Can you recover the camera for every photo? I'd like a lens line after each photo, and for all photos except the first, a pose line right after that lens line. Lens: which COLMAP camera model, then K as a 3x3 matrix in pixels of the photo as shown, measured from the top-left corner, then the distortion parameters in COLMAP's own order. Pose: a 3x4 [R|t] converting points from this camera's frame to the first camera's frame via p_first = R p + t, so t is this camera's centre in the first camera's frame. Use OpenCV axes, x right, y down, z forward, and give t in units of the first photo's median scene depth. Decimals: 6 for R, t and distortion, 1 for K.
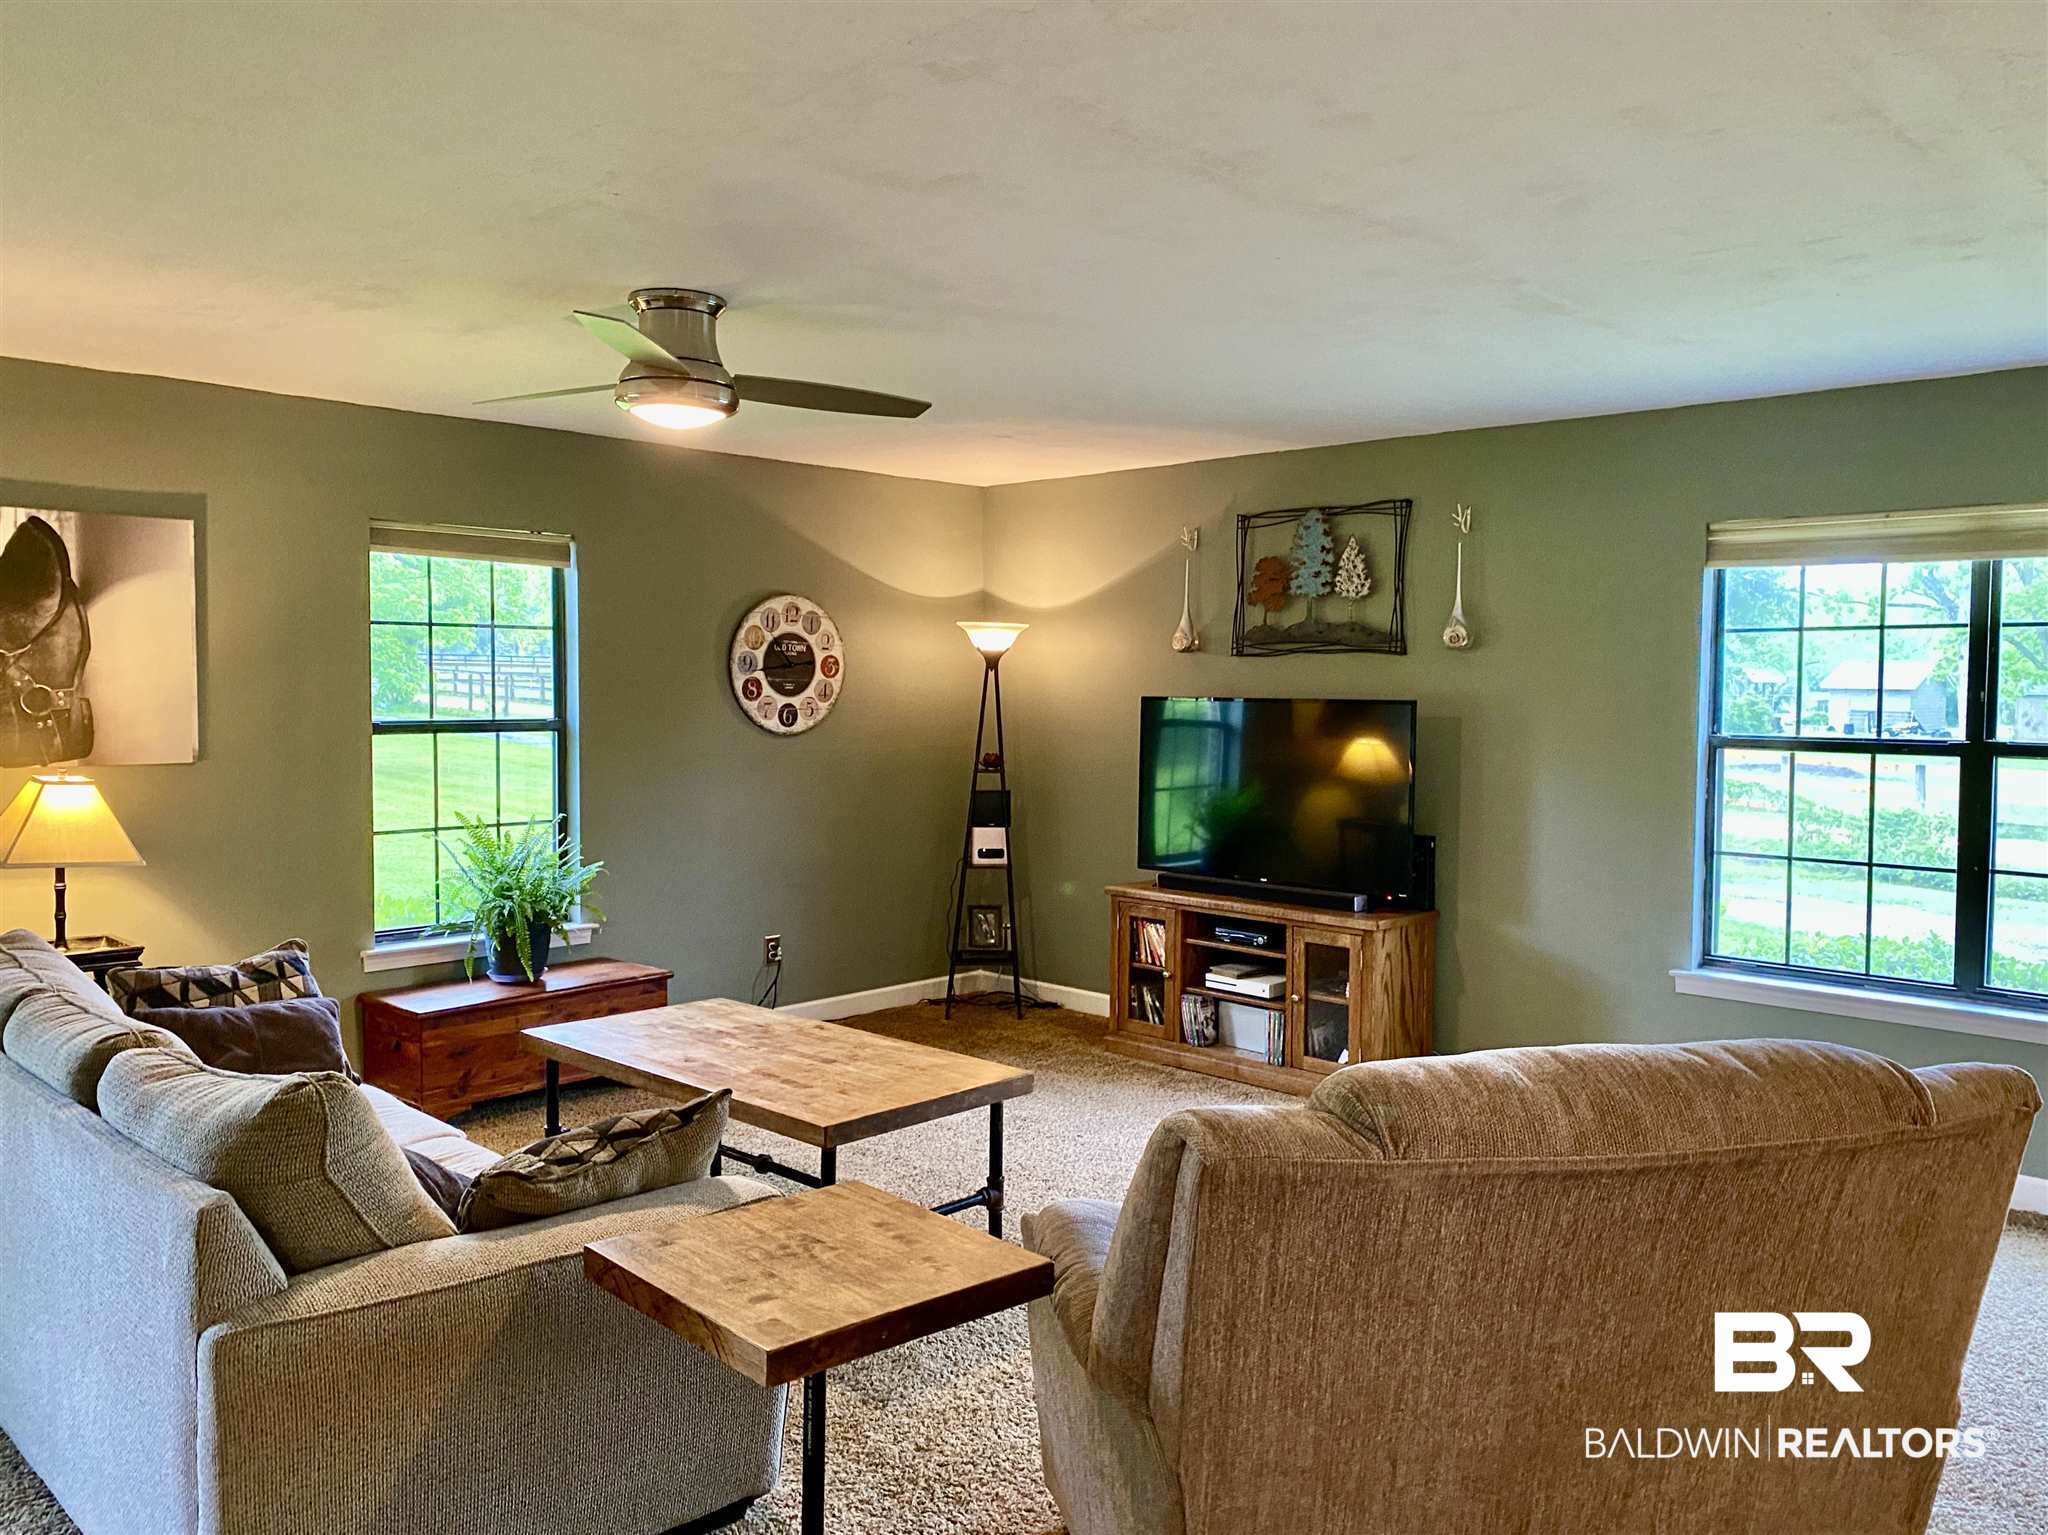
lens RADIAL K [[1565.9, 0, 1029.9], [0, 1565.9, 755.0], [0, 0, 1]] dist [0.042637, -0.031339]
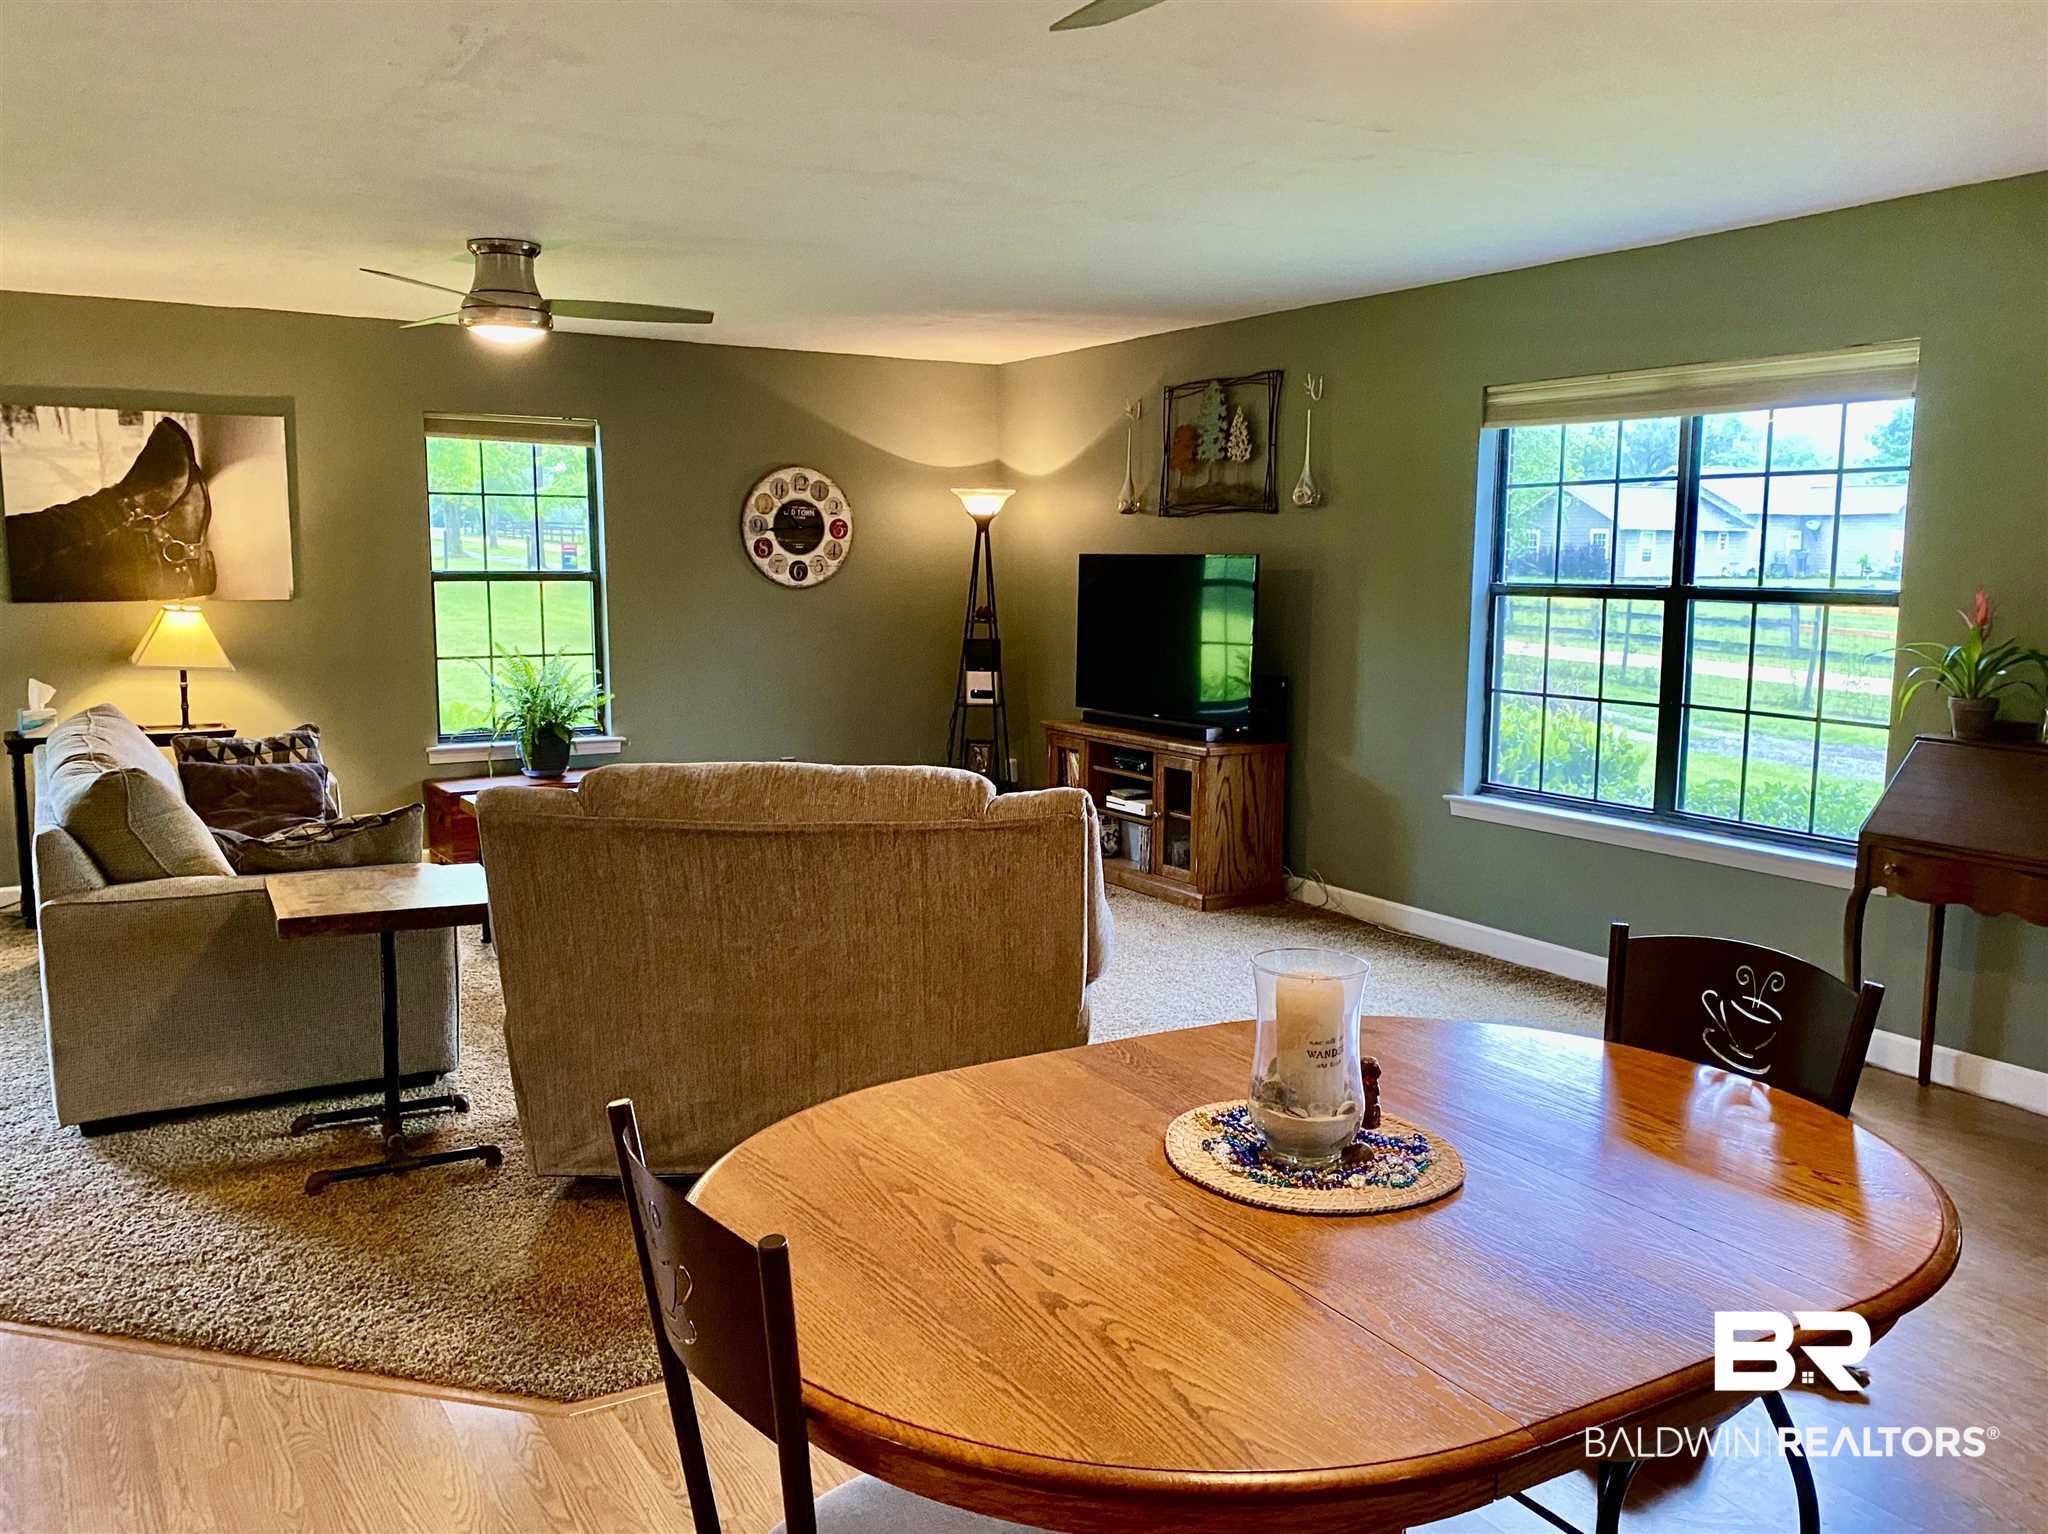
lens RADIAL K [[1620.2, 0, 1006.4], [0, 1620.2, 764.1], [0, 0, 1]] dist [0.044657, -0.028109]
pose [[0.966892, 0.030205, -0.253393, 0.360647], [-0.009729, 0.996611, 0.081676, 0.021395], [0.255002, -0.076507, 0.963909, -0.169128]]
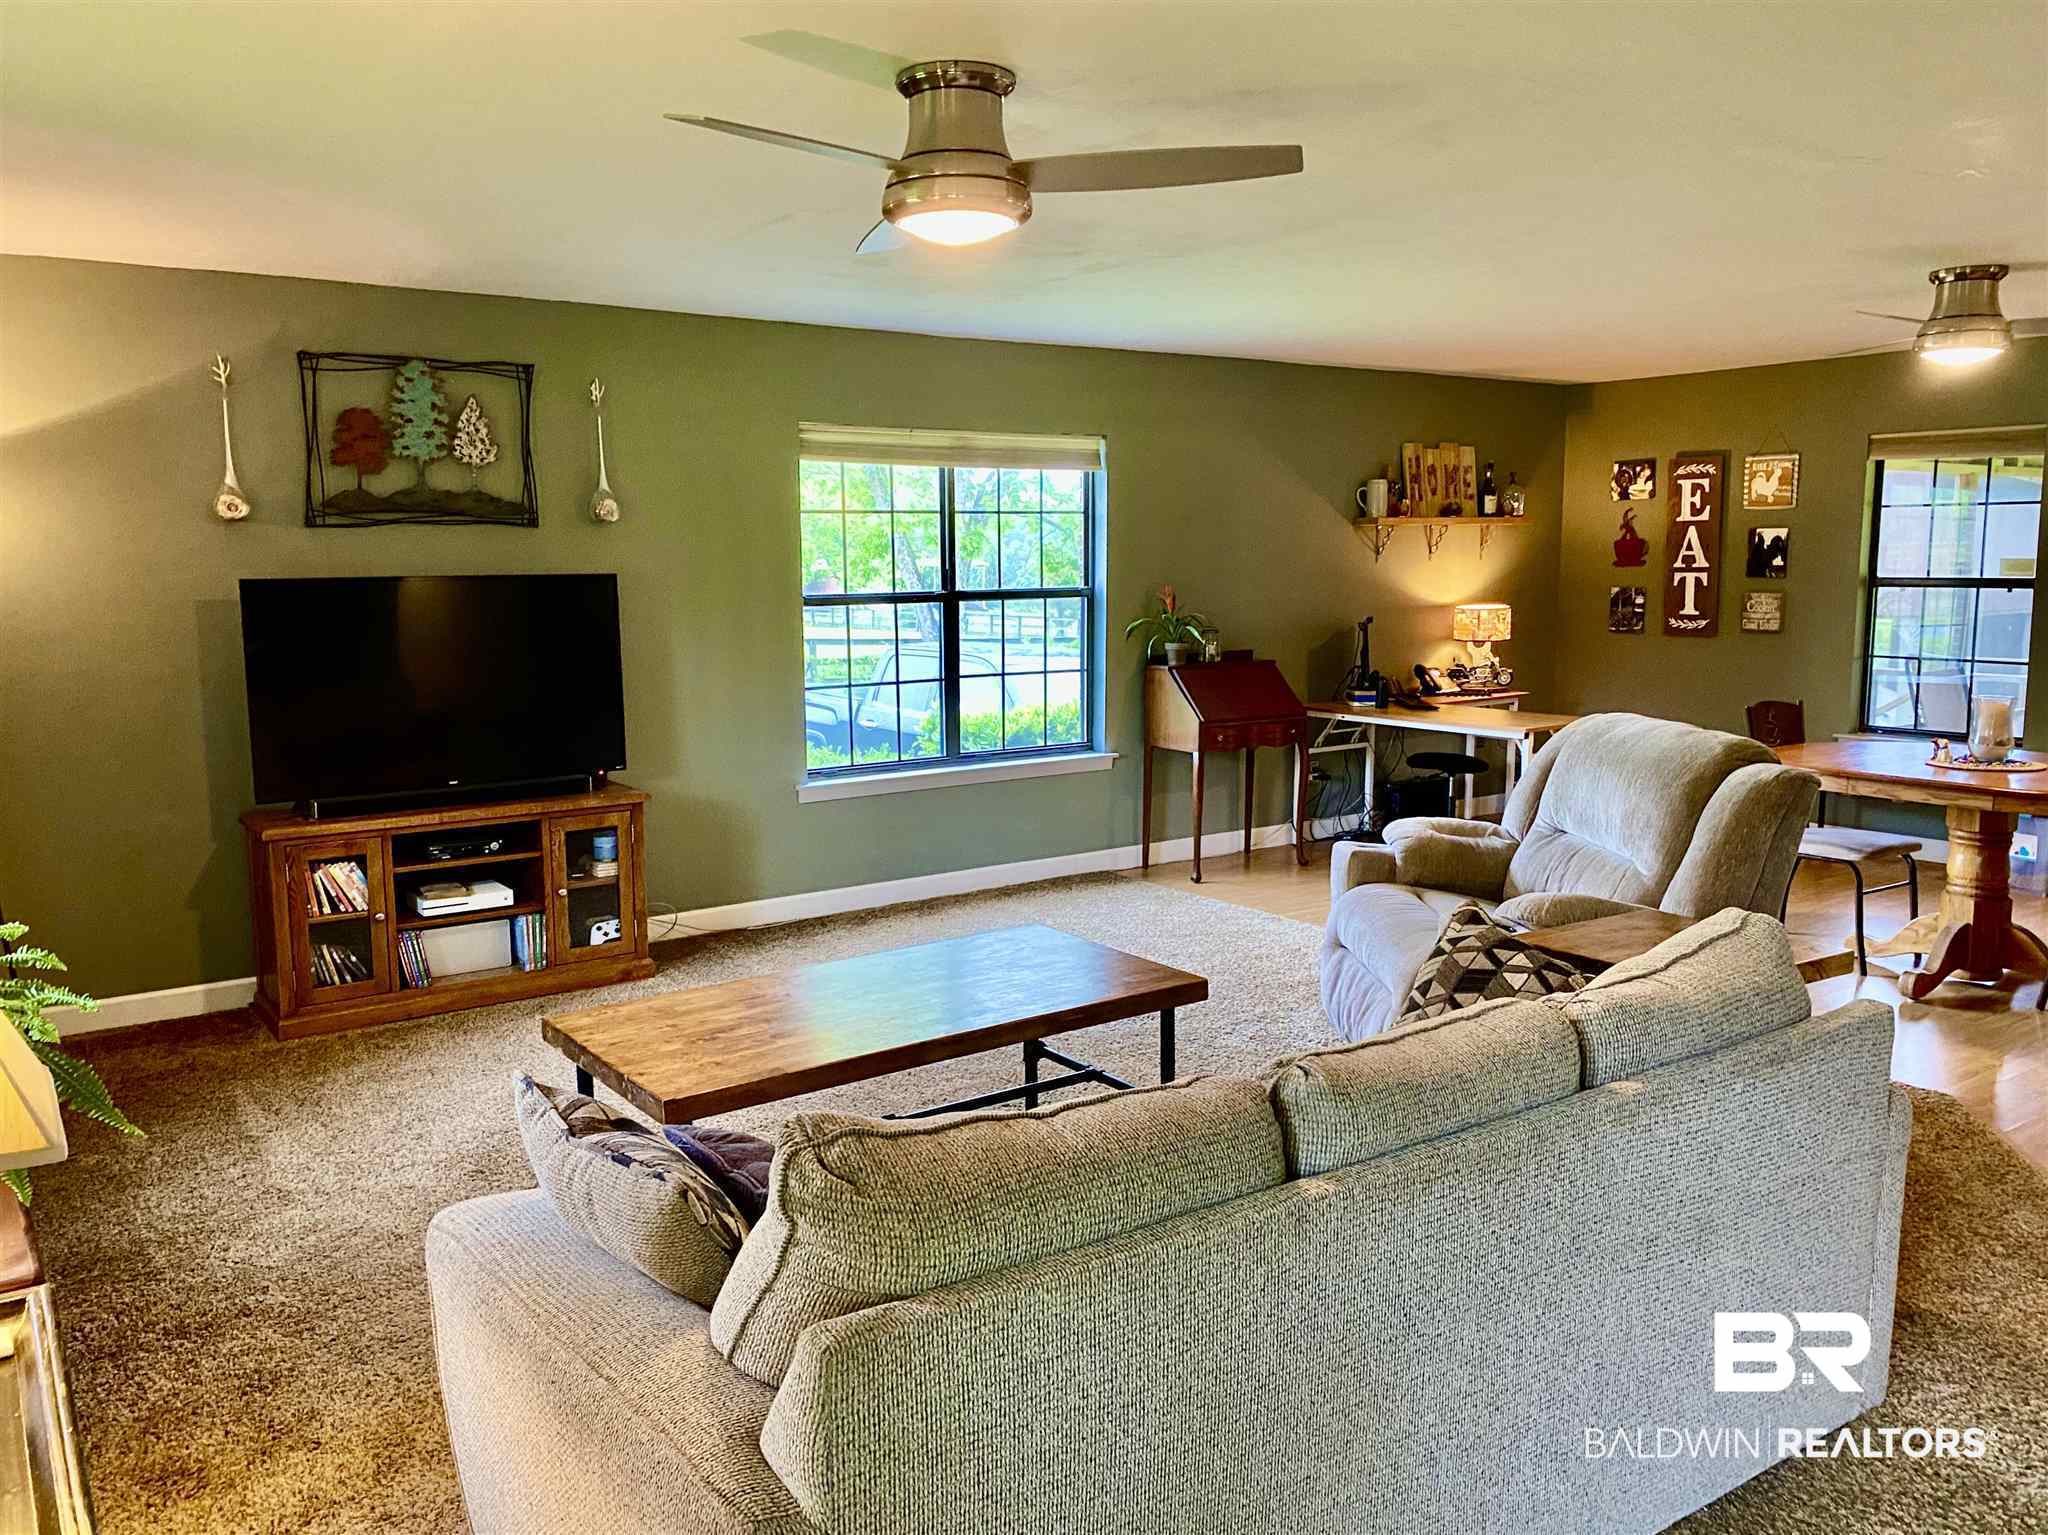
lens RADIAL K [[1565.9, 0, 1002.8], [0, 1565.9, 749.1], [0, 0, 1]] dist [0.042637, -0.031339]
pose [[0.174904, -0.124677, 0.976660, -0.696825], [0.065723, 0.991216, 0.114766, -0.021495], [-0.982389, 0.044116, 0.181562, 0.564186]]
